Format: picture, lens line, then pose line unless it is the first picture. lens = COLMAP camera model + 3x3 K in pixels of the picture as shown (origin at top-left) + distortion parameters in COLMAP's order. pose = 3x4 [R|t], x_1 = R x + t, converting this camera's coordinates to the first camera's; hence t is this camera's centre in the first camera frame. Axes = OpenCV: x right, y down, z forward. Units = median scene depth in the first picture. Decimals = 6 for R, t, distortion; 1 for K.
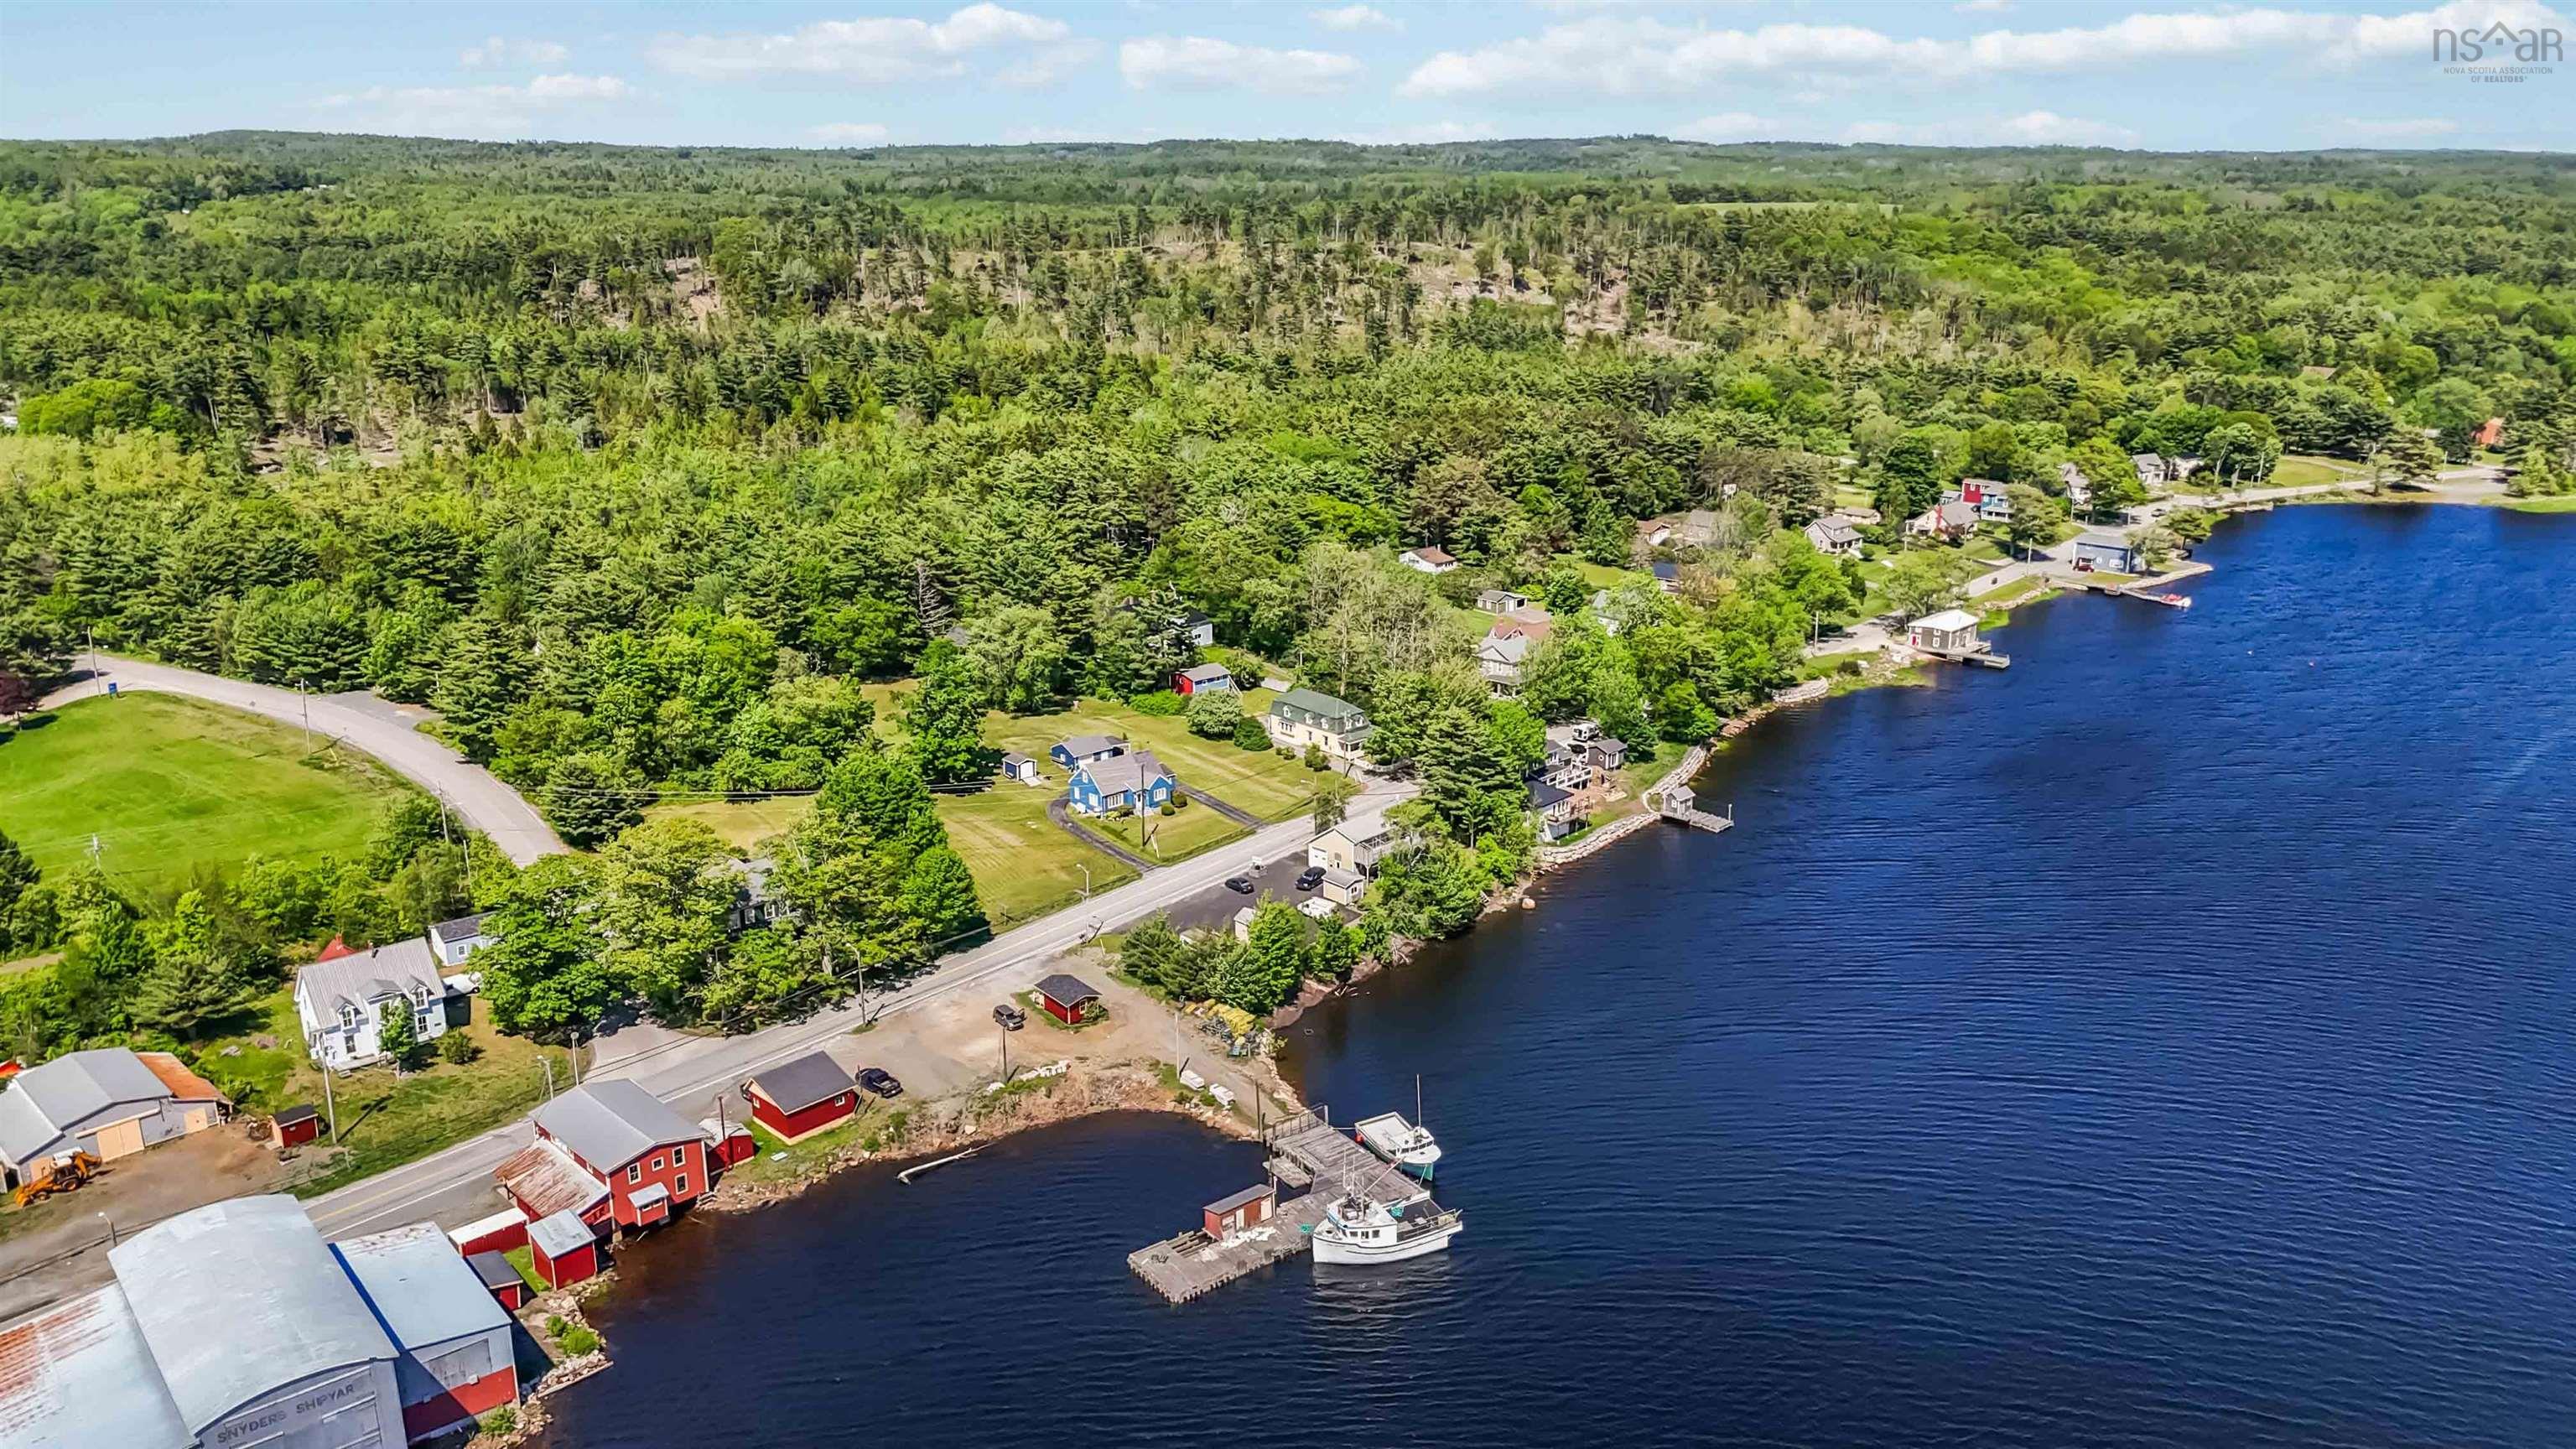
lens RADIAL K [[1908.5, 0, 1288.0], [0, 1908.5, 724.5], [0, 0, 1]] dist [0.049176, -0.046014]
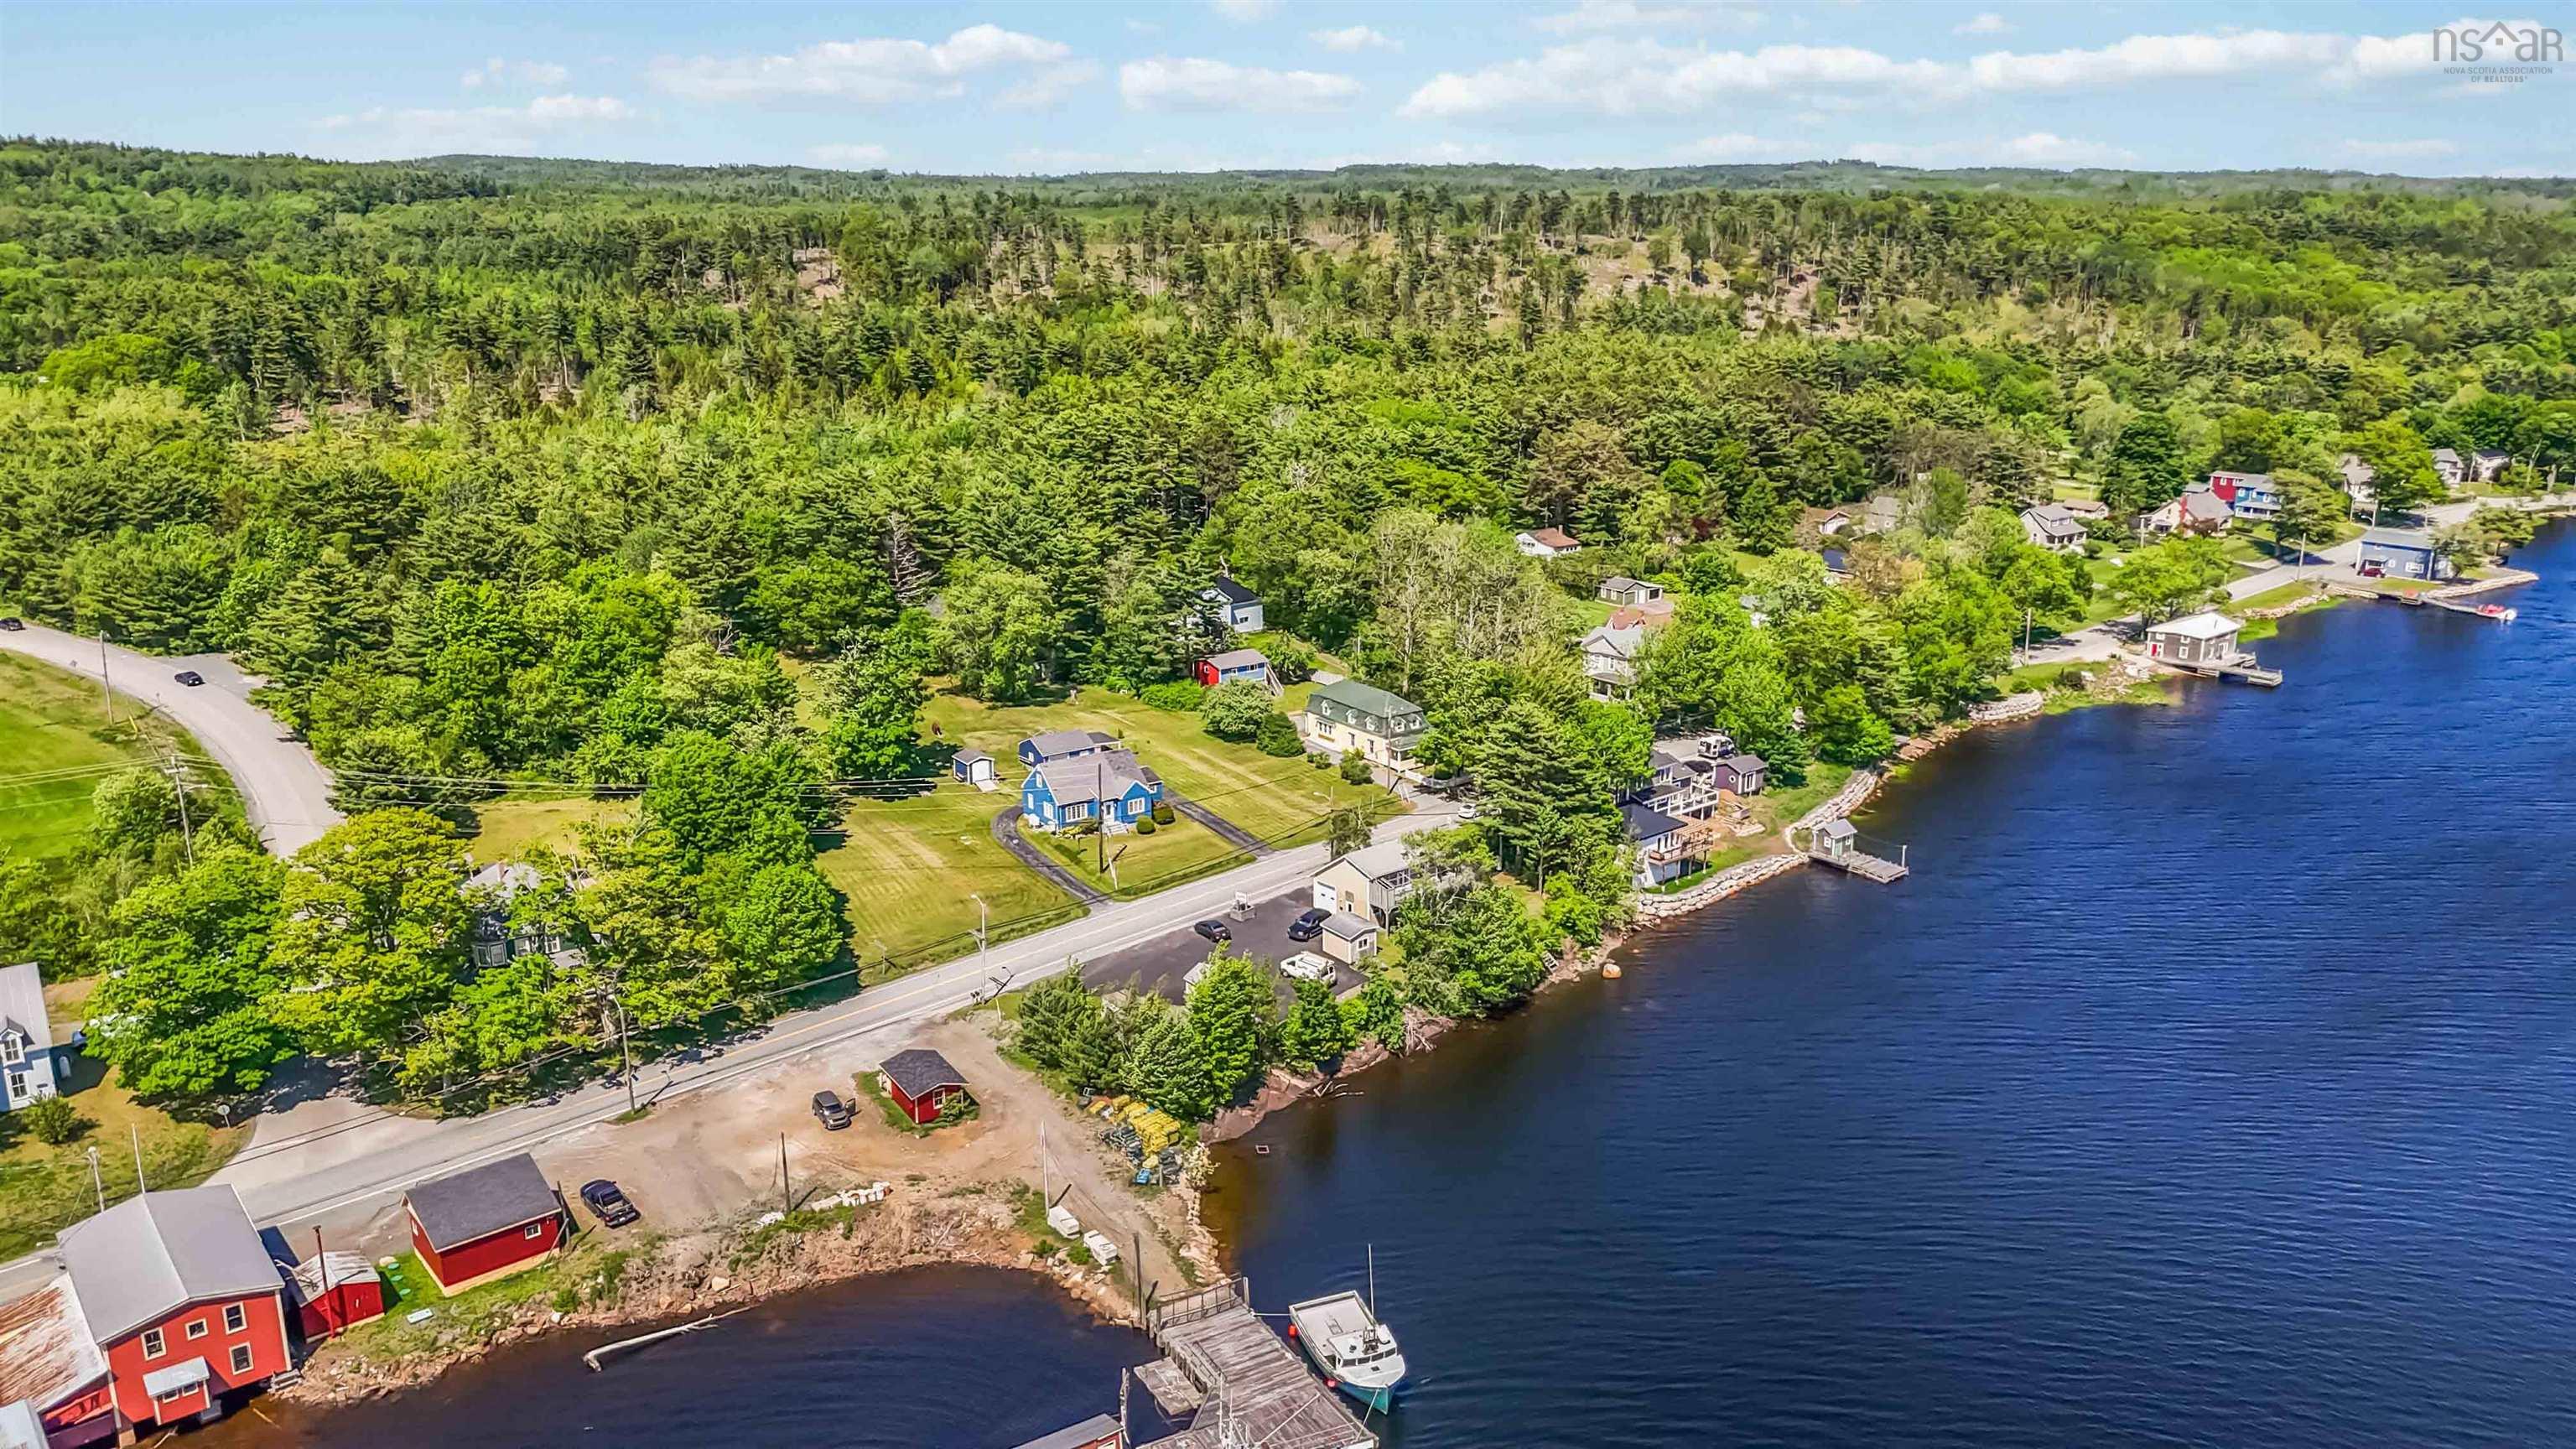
lens RADIAL K [[1908.5, 0, 1288.0], [0, 1908.5, 724.5], [0, 0, 1]] dist [0.049176, -0.046014]
pose [[0.995070, 0.028091, -0.095113, 0.054309], [-0.029764, 0.999425, -0.016219, 0.012130], [0.094603, 0.018971, 0.995334, 0.205109]]
